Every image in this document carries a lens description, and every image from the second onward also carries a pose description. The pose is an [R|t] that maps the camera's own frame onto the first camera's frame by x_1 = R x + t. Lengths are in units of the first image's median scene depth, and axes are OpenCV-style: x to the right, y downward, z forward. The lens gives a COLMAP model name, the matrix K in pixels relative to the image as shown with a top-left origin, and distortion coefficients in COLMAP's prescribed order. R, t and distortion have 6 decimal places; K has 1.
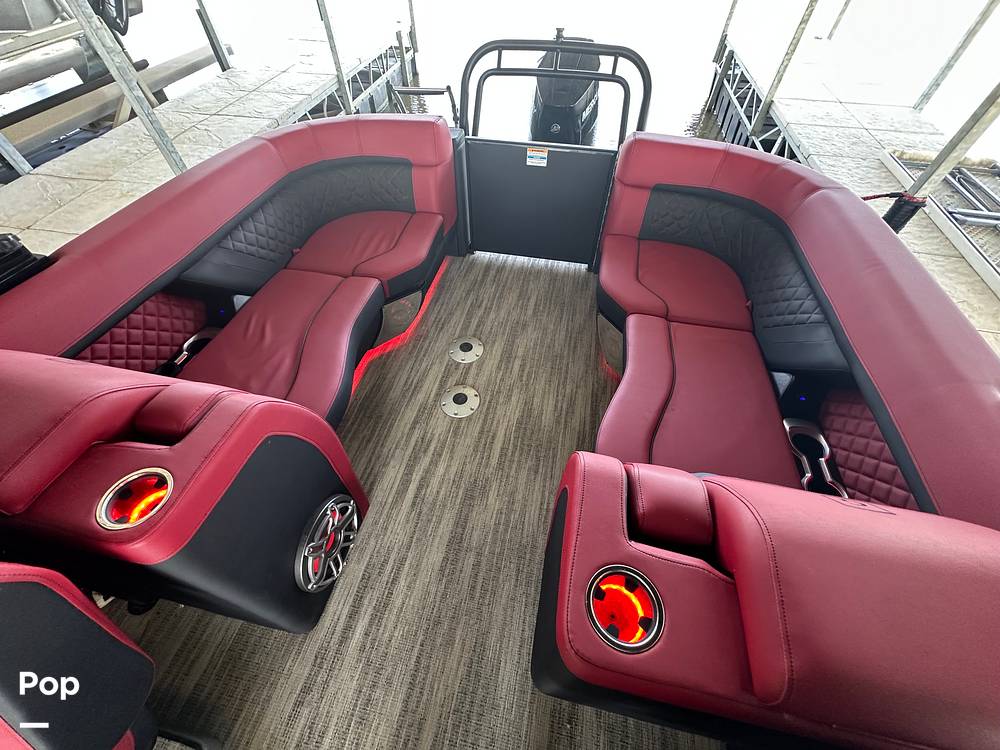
lens RADIAL K [[399.8, 0, 496.0], [0, 399.8, 382.5], [0, 0, 1]] dist [-0.003948, 0.000800]
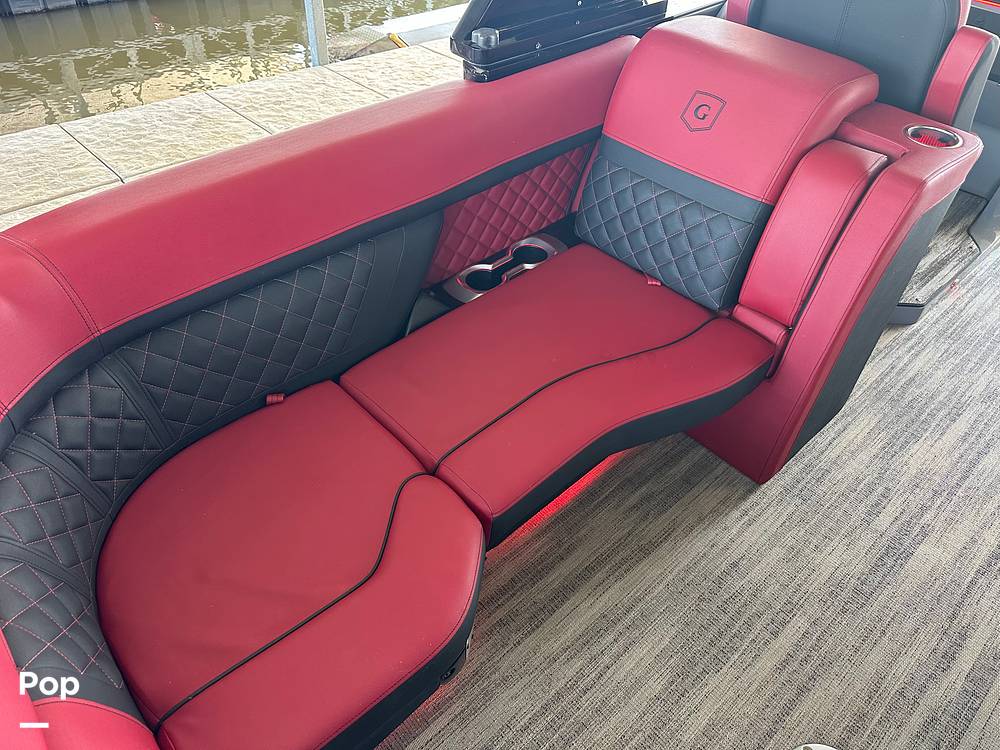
lens RADIAL K [[719.8, 0, 501.0], [0, 719.8, 366.6], [0, 0, 1]] dist [0.037649, -0.035858]
pose [[-0.819105, -0.429829, 0.379887, 0.092308], [0.399347, 0.048142, 0.915535, -0.800333], [-0.411813, 0.901626, 0.132217, 0.669277]]
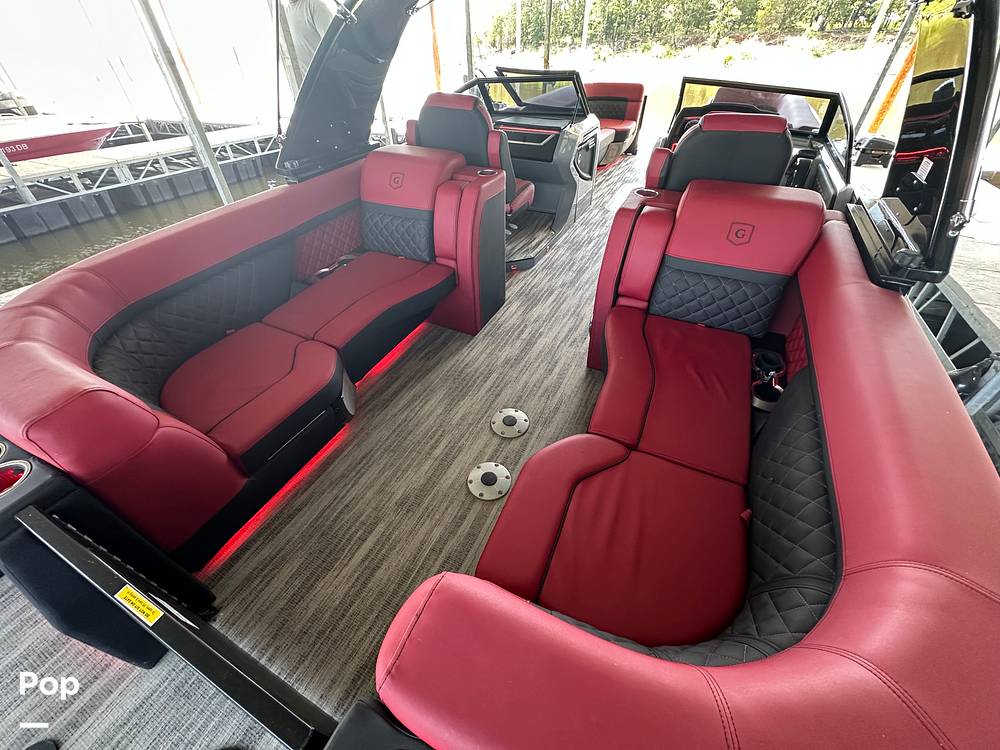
lens RADIAL K [[399.8, 0, 496.1], [0, 399.8, 372.4], [0, 0, 1]] dist [-0.003948, 0.000800]
pose [[-0.968591, -0.167653, 0.183640, -0.228538], [0.188678, -0.014491, 0.981932, -0.995955], [-0.161963, 0.985740, 0.045668, 0.855843]]
